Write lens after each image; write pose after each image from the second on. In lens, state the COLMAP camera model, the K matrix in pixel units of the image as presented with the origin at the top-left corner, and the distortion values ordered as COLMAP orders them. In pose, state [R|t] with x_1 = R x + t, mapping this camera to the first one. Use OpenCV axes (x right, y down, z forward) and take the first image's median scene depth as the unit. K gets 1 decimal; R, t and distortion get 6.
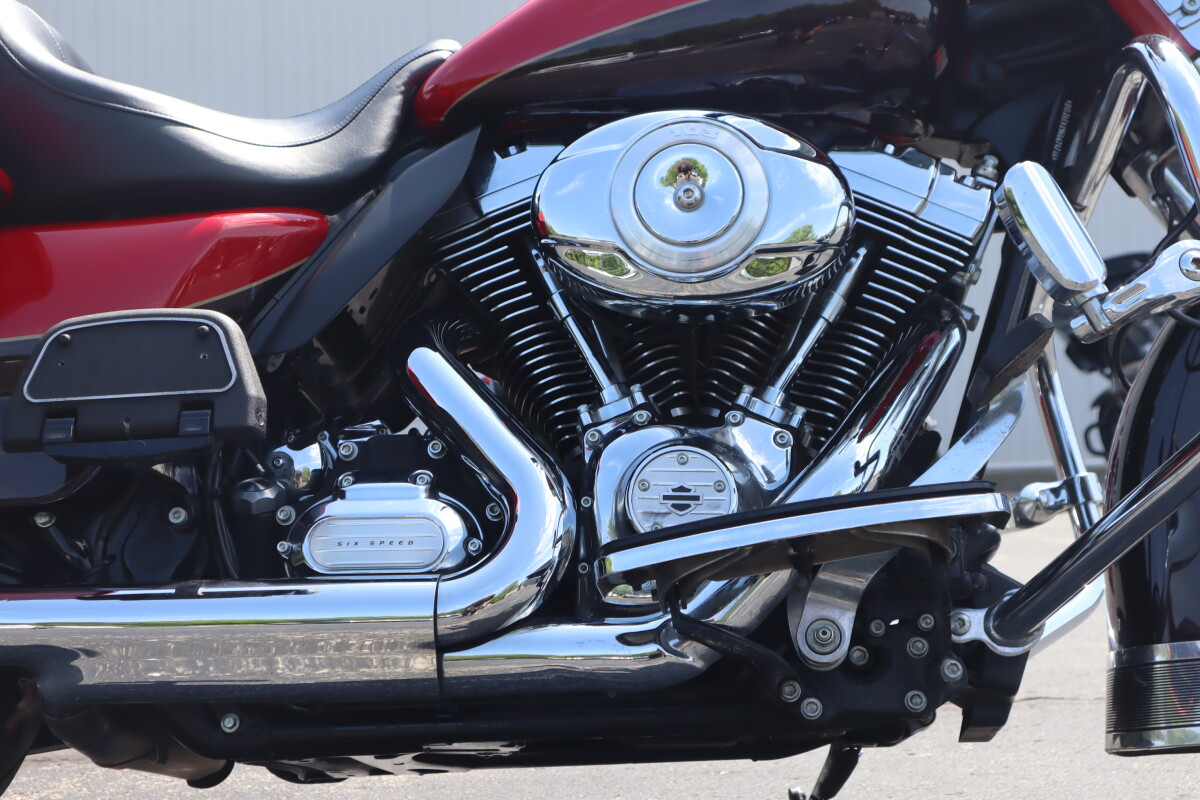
lens RADIAL K [[1780.6, 0, 600.6], [0, 1780.6, 385.1], [0, 0, 1]] dist [0.013818, 0.039050]
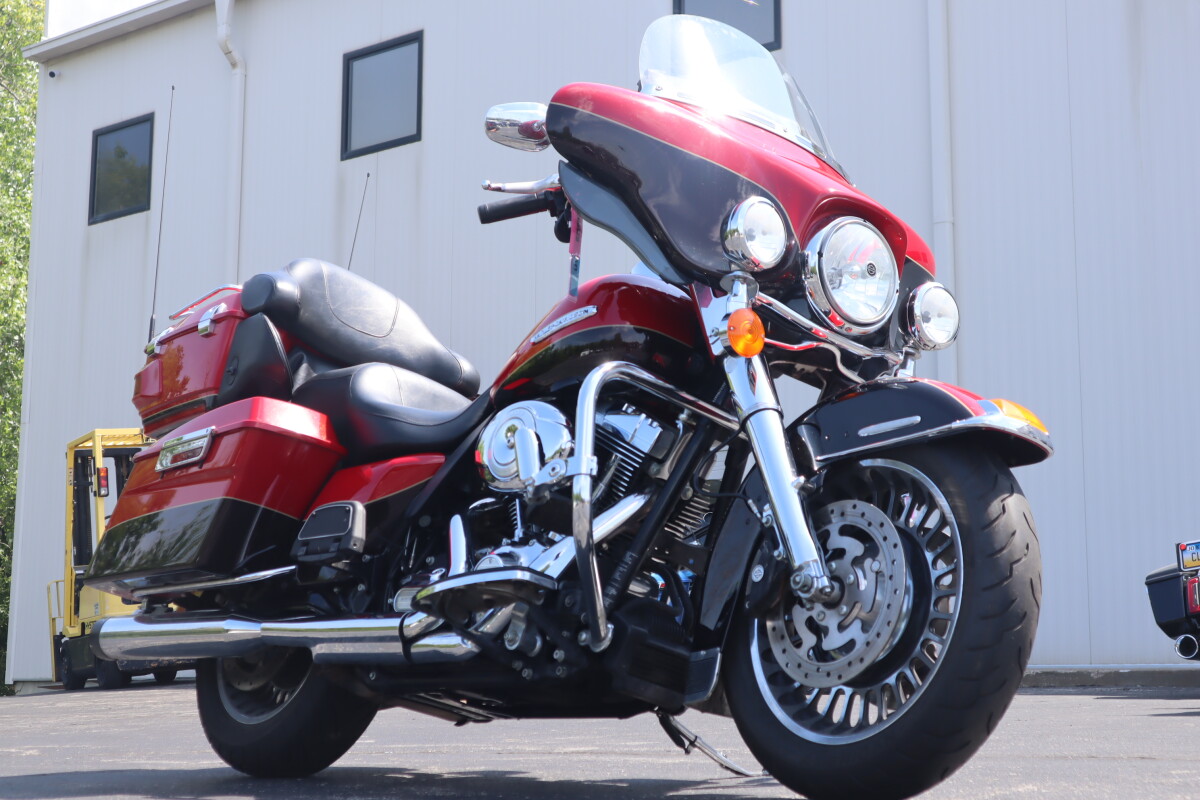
lens RADIAL K [[1907.9, 0, 600.0], [0, 1907.9, 400.0], [0, 0, 1]] dist [-0.026546, 0.042601]
pose [[0.739926, -0.066312, -0.669412, 1.686806], [0.008416, 0.995964, -0.089358, 0.052871], [0.672636, 0.060485, 0.737498, -0.661591]]
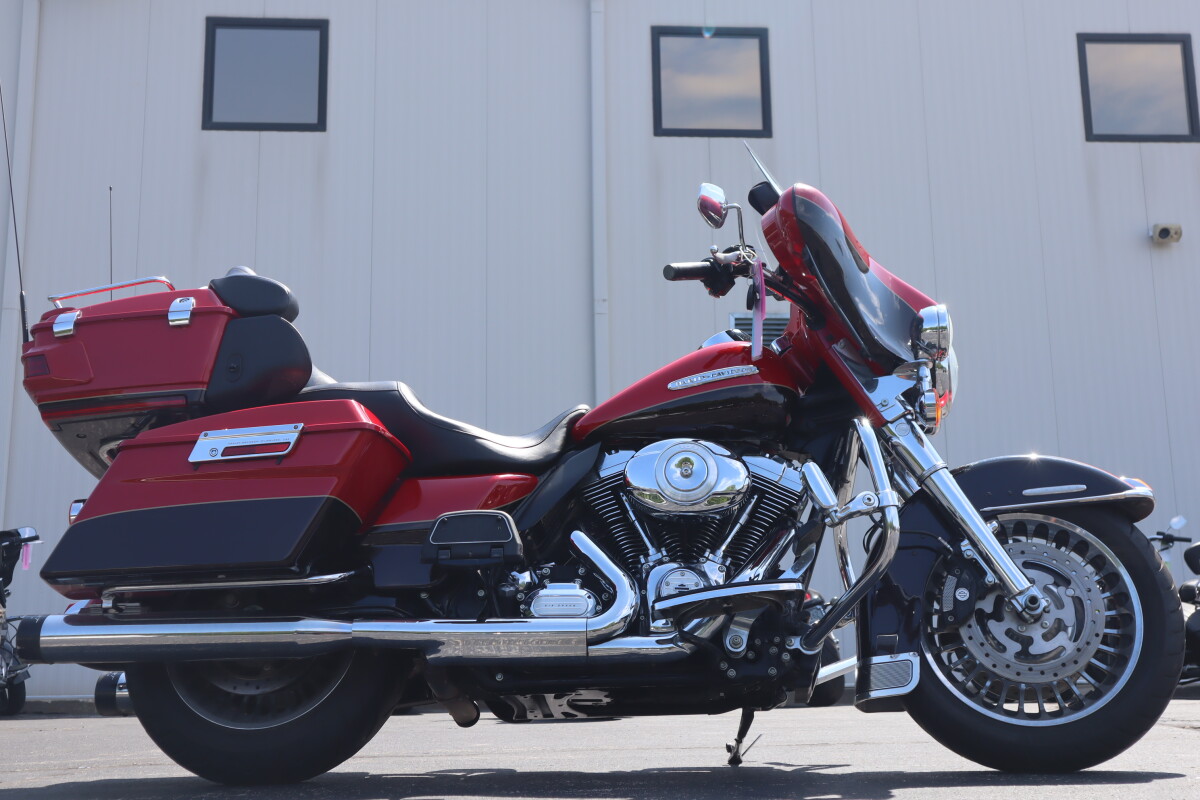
lens RADIAL K [[1507.5, 0, 600.0], [0, 1507.5, 400.0], [0, 0, 1]] dist [0.005683, 0.008300]
pose [[0.999625, 0.026699, 0.006006, -0.087834], [-0.025385, 0.986625, -0.161016, 0.139984], [-0.010224, 0.160804, 0.986933, -1.121698]]
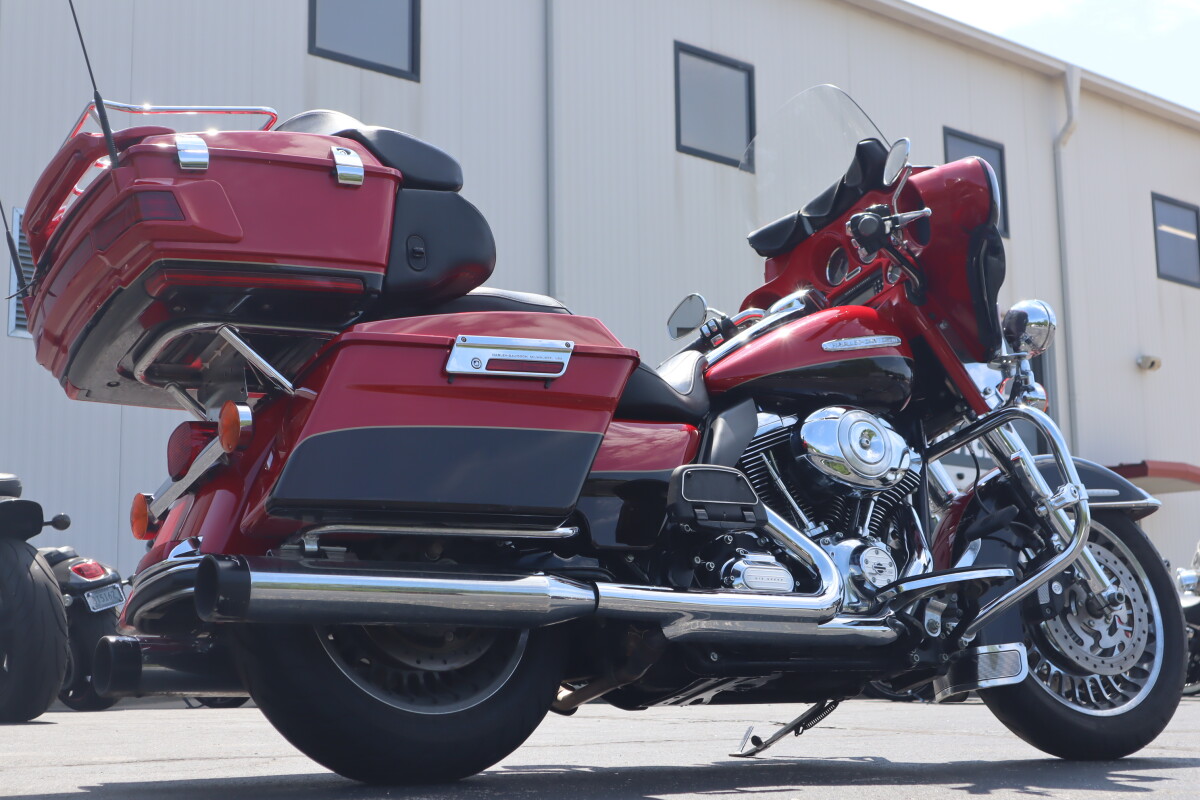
lens RADIAL K [[1907.9, 0, 600.0], [0, 1907.9, 400.0], [0, 0, 1]] dist [-0.026546, 0.042601]
pose [[0.781634, 0.133845, 0.609208, -1.745317], [-0.048745, 0.986826, -0.154267, 0.241027], [-0.621830, 0.090884, 0.777861, -0.743670]]
